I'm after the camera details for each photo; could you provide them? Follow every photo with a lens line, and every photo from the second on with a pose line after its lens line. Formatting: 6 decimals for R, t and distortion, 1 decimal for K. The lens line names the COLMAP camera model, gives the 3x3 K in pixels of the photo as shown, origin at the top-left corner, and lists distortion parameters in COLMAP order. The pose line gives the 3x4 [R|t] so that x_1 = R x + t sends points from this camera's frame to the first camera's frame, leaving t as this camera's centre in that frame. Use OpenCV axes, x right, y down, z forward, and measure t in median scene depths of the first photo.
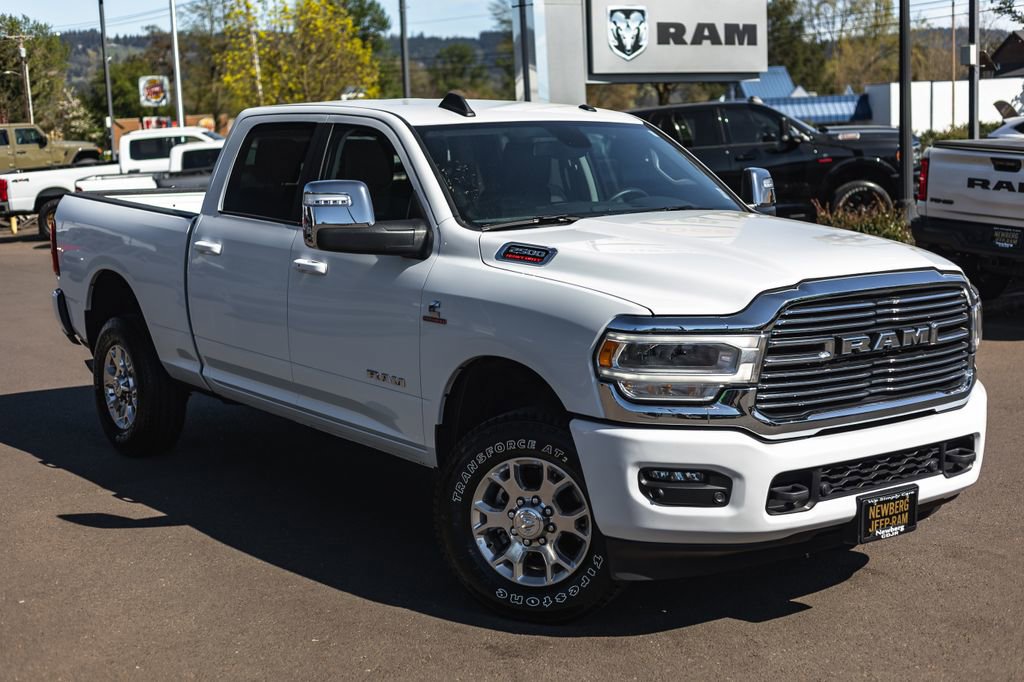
lens RADIAL K [[1450.1, 0, 523.7], [0, 1450.1, 337.0], [0, 0, 1]] dist [-0.001619, -0.063159]
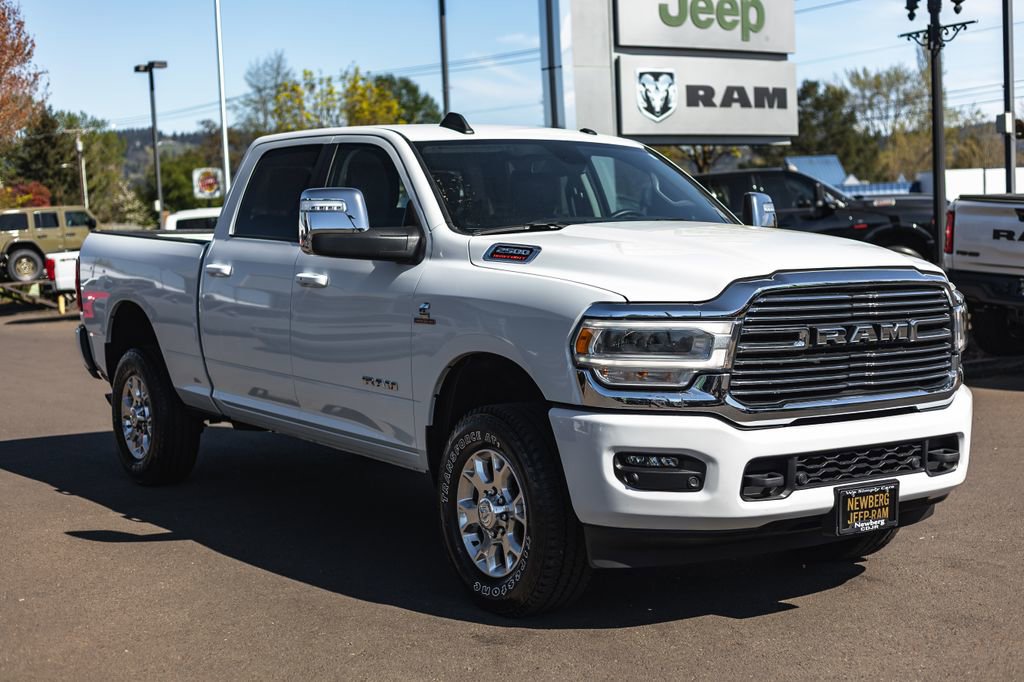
lens RADIAL K [[1466.3, 0, 512.0], [0, 1466.3, 341.0], [0, 0, 1]] dist [0.003515, 0.023214]
pose [[0.999095, 0.003178, -0.042422, 0.045981], [-0.005705, 0.998207, -0.059589, 0.066496], [0.042157, 0.059777, 0.997321, -0.031119]]
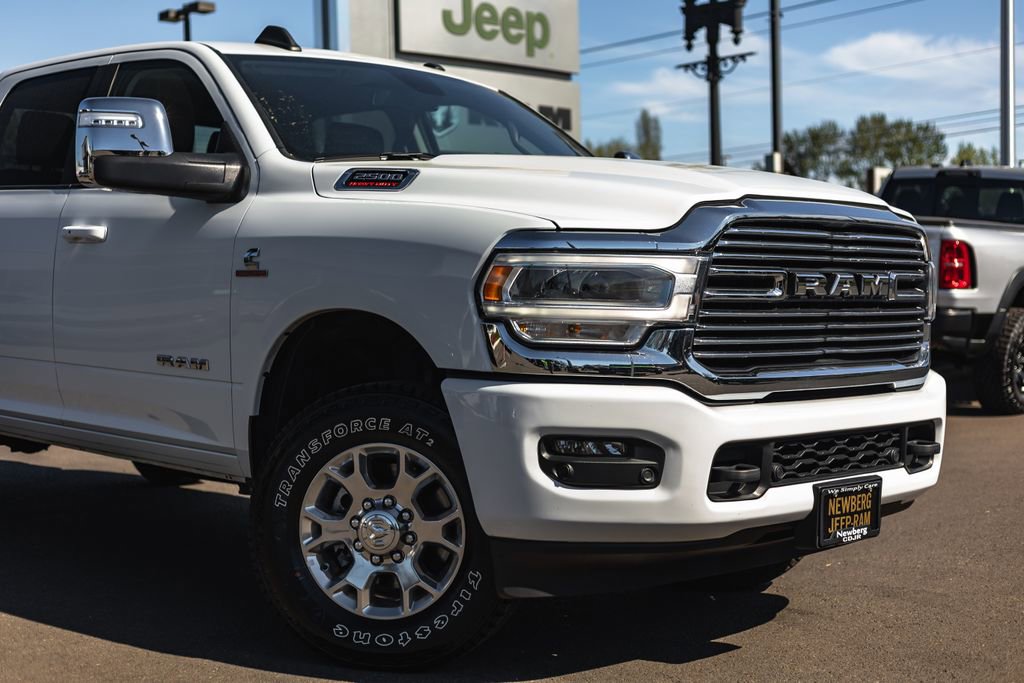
lens RADIAL K [[1450.1, 0, 523.7], [0, 1450.1, 337.5], [0, 0, 1]] dist [-0.001619, -0.063159]
pose [[0.989005, 0.010585, 0.147502, -0.033564], [0.004467, 0.994842, -0.101339, 0.103516], [-0.147814, 0.100884, 0.983856, 0.246577]]
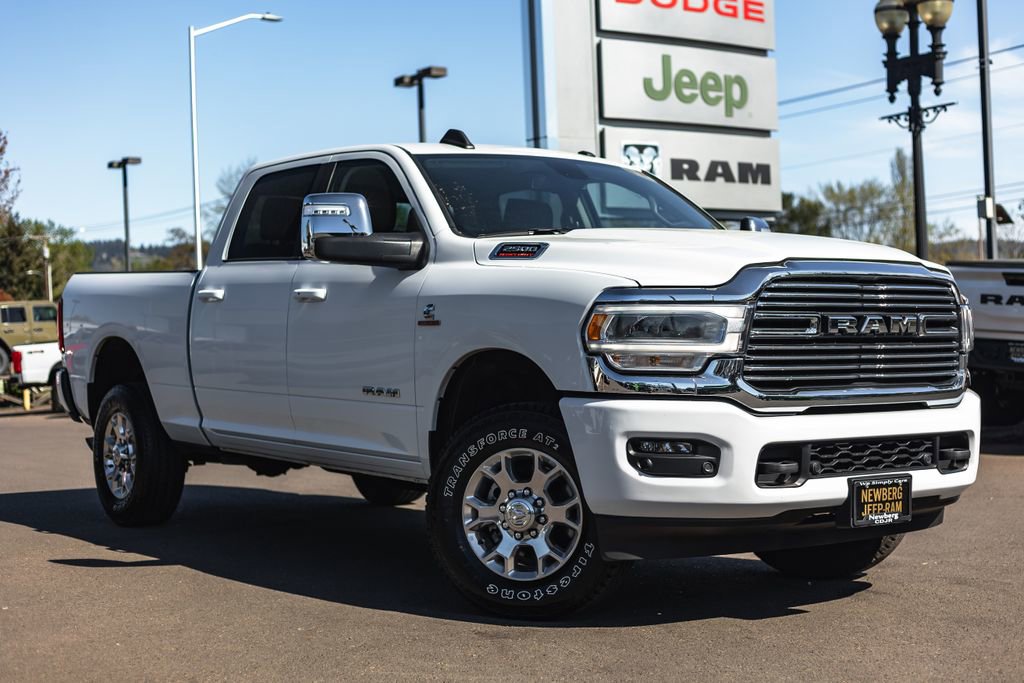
lens RADIAL K [[1486.3, 0, 546.0], [0, 1486.3, 326.2], [0, 0, 1]] dist [-0.009386, -0.007460]
pose [[0.999997, 0.001159, -0.002105, 0.023014], [-0.001450, 0.989605, -0.143805, 0.145144], [0.001917, 0.143808, 0.989604, -0.023166]]
